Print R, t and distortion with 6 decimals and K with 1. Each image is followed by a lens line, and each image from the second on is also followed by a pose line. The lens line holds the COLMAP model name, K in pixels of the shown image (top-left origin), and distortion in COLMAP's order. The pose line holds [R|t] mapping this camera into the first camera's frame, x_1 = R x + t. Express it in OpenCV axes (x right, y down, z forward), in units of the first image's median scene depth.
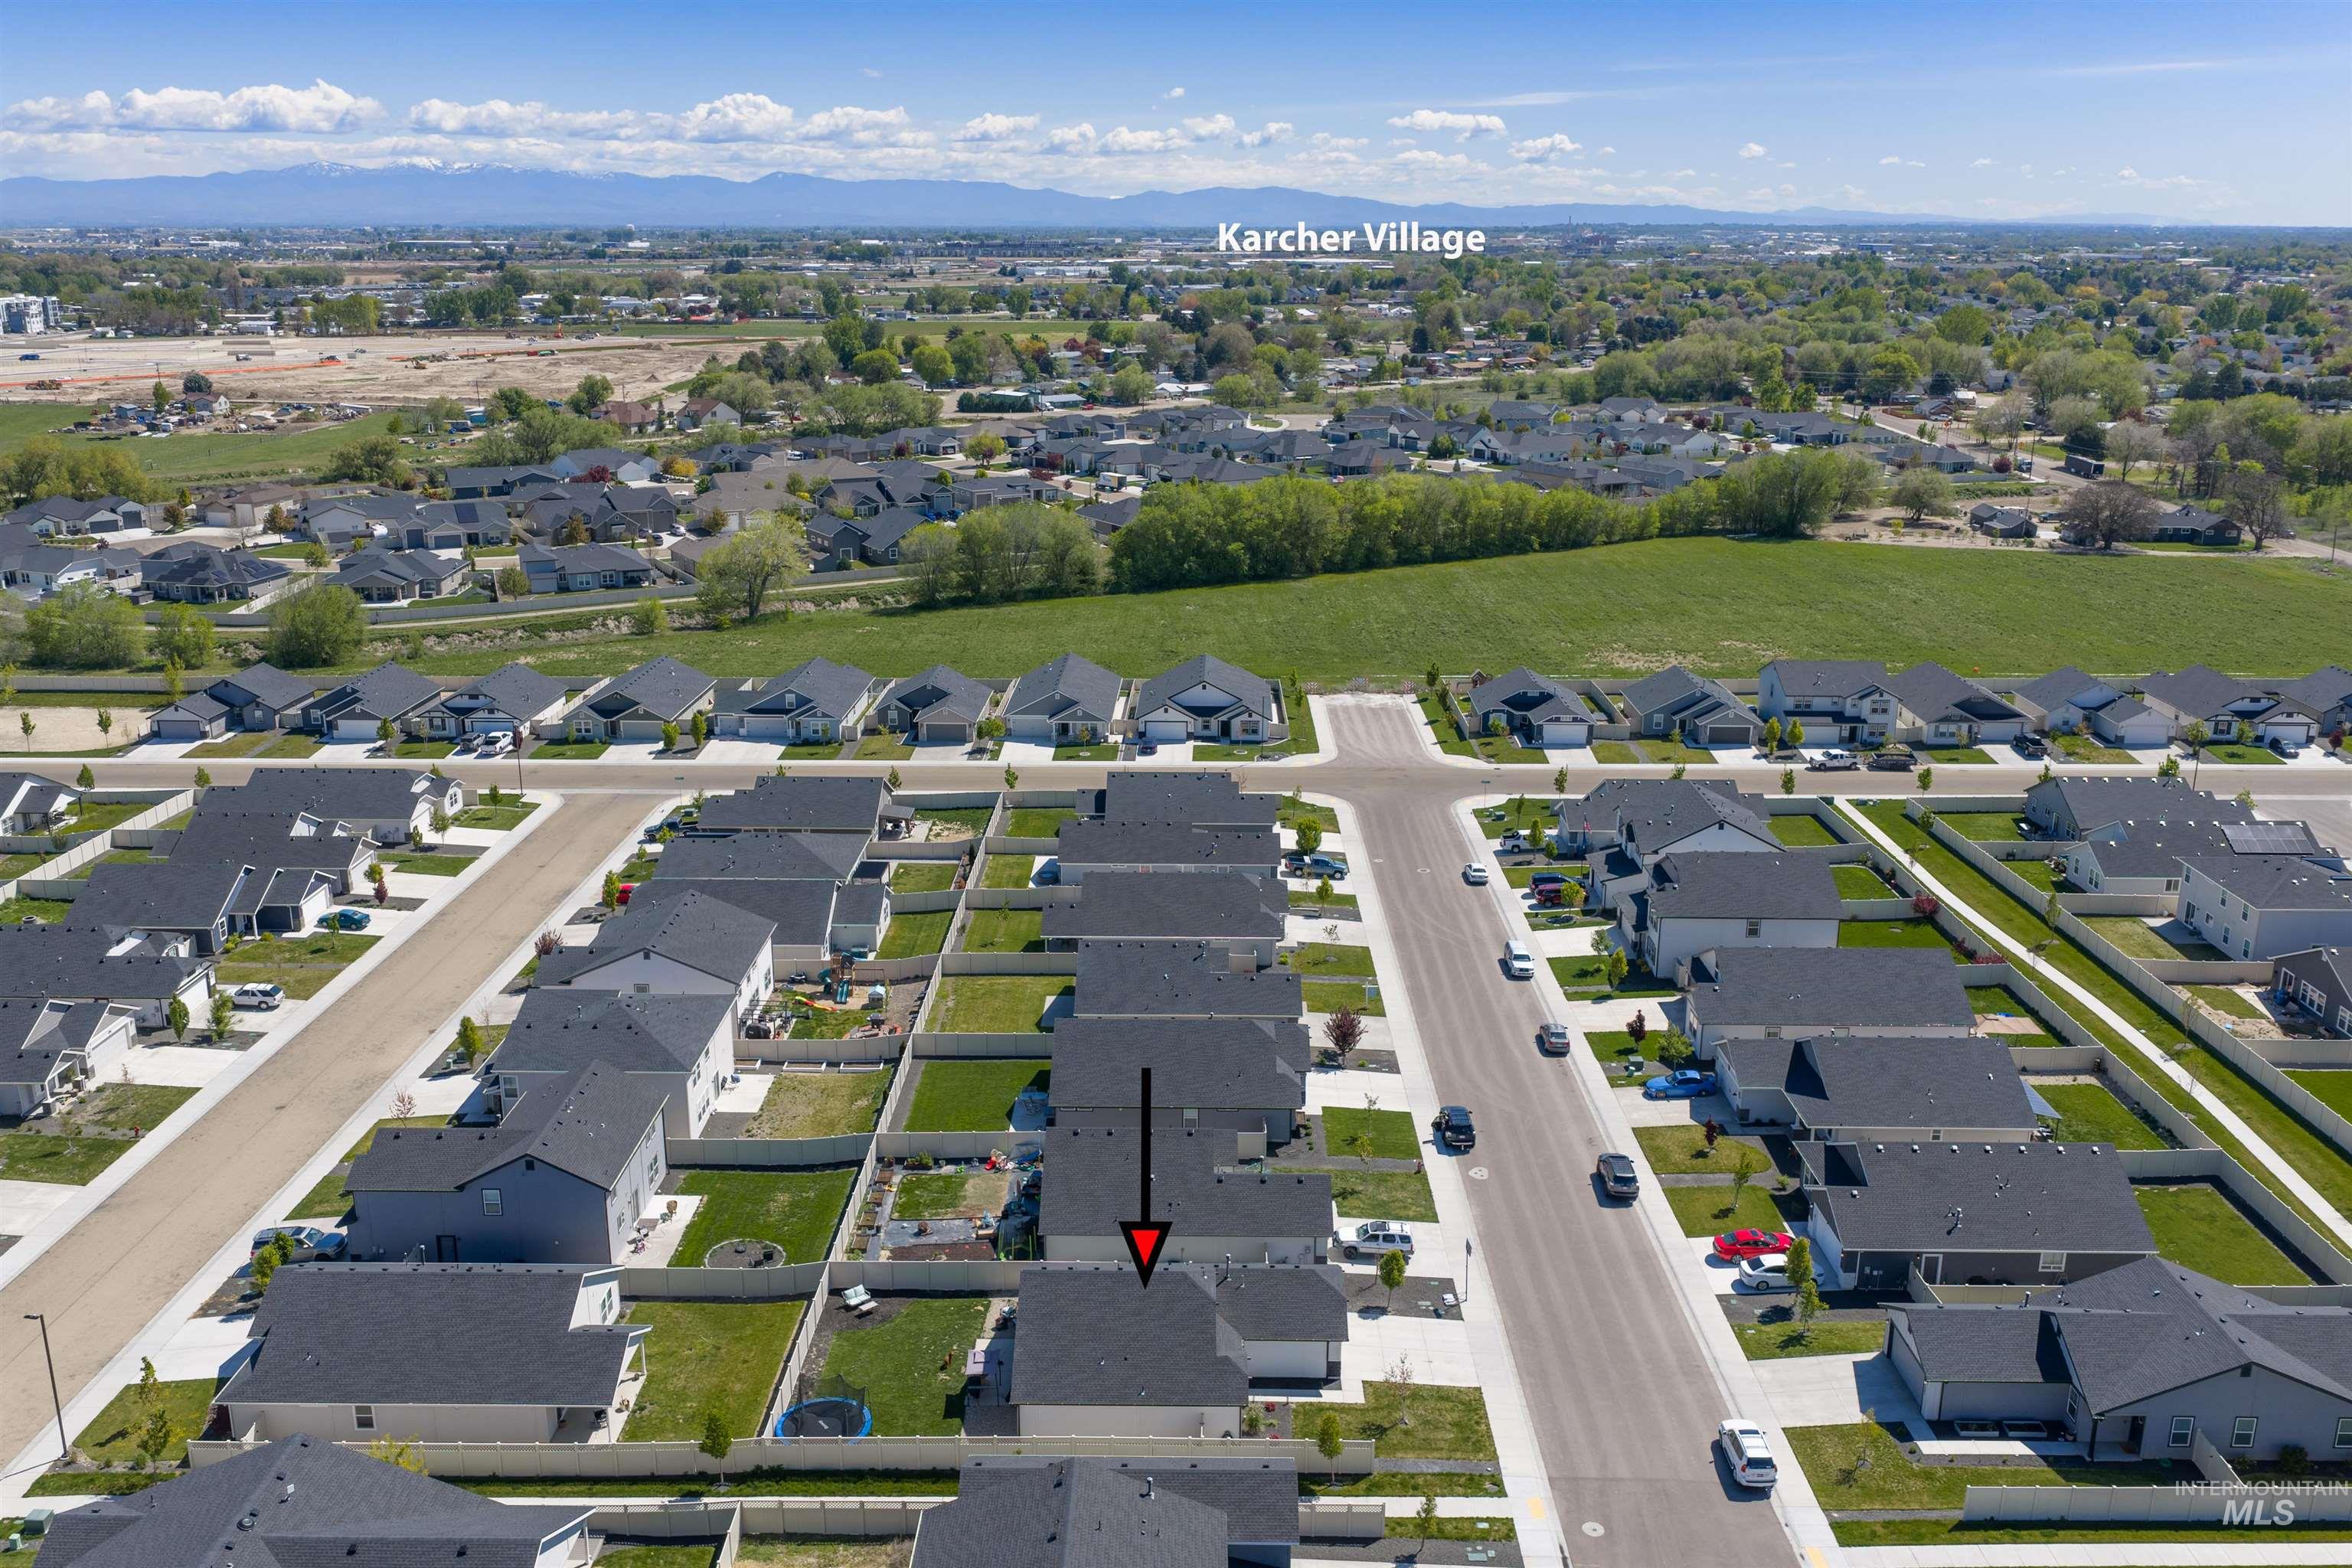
lens RADIAL K [[1991.9, 0, 1170.3], [0, 1991.9, 800.9], [0, 0, 1]] dist [0.024462, -0.049597]
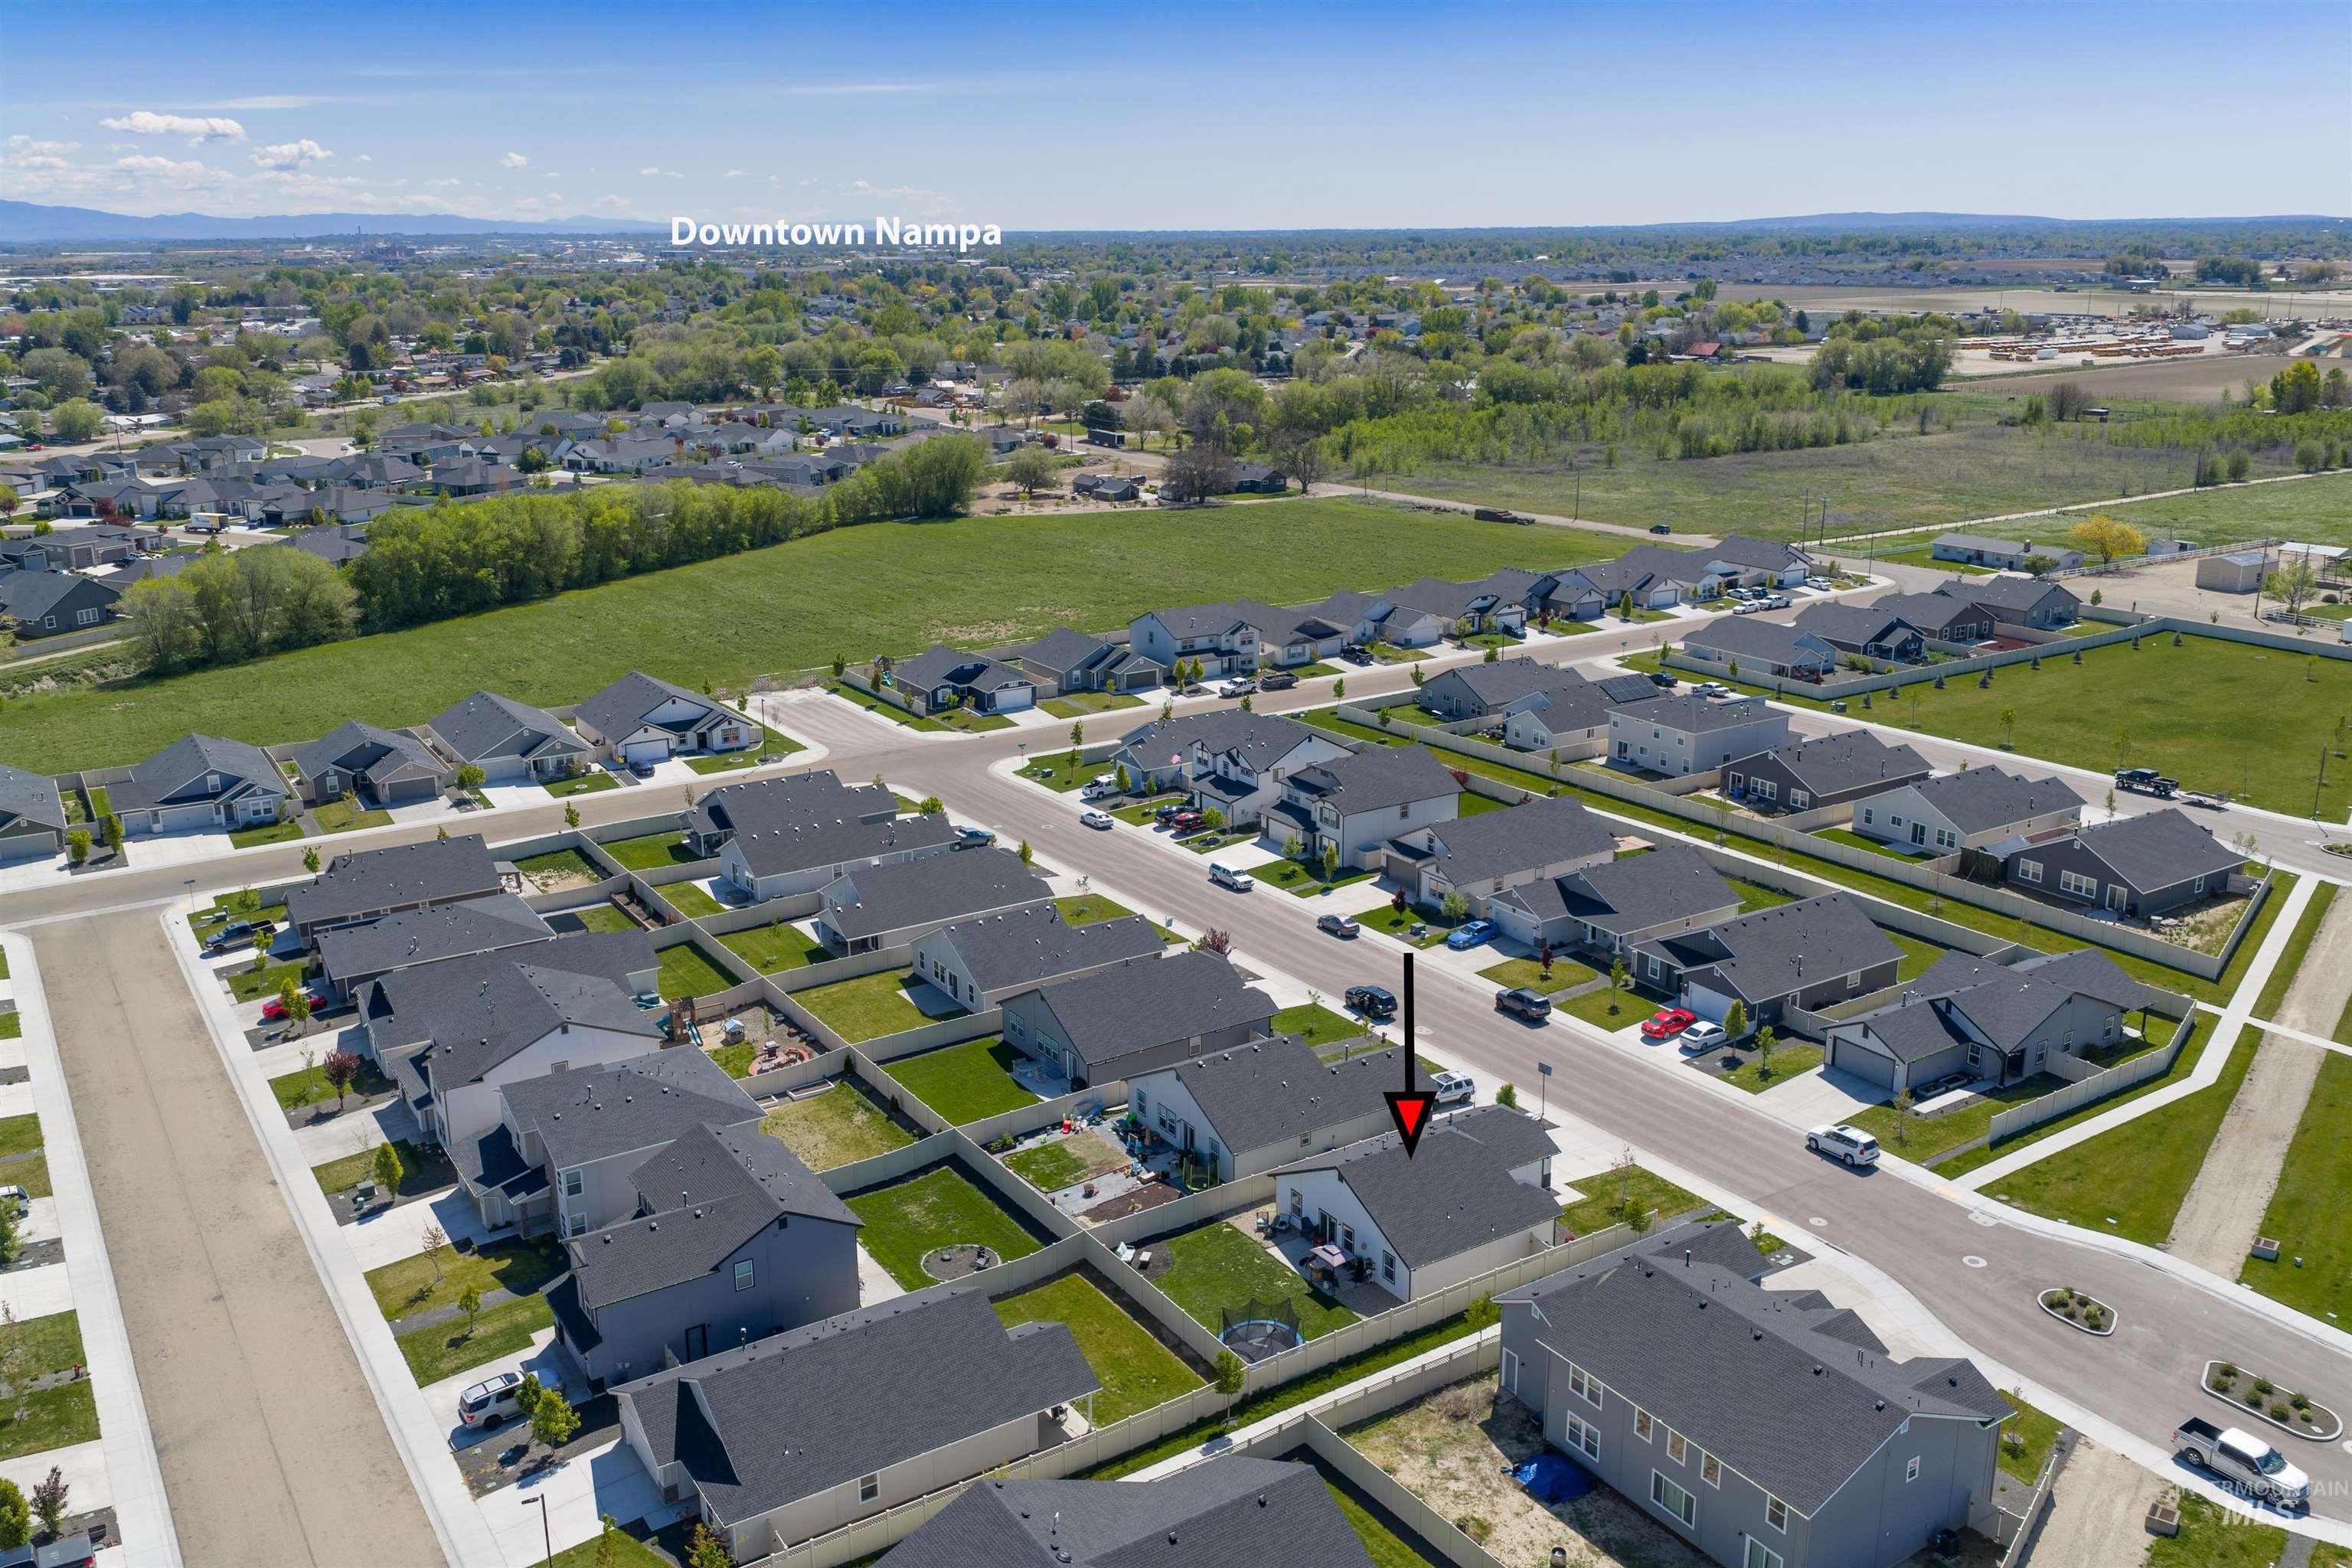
lens RADIAL K [[1991.9, 0, 1170.1], [0, 1991.9, 771.8], [0, 0, 1]] dist [0.024462, -0.049597]
pose [[0.827536, -0.155018, 0.539587, -0.319161], [0.164507, 0.985891, 0.030941, -0.013529], [-0.536770, 0.063161, 0.841361, 0.045721]]
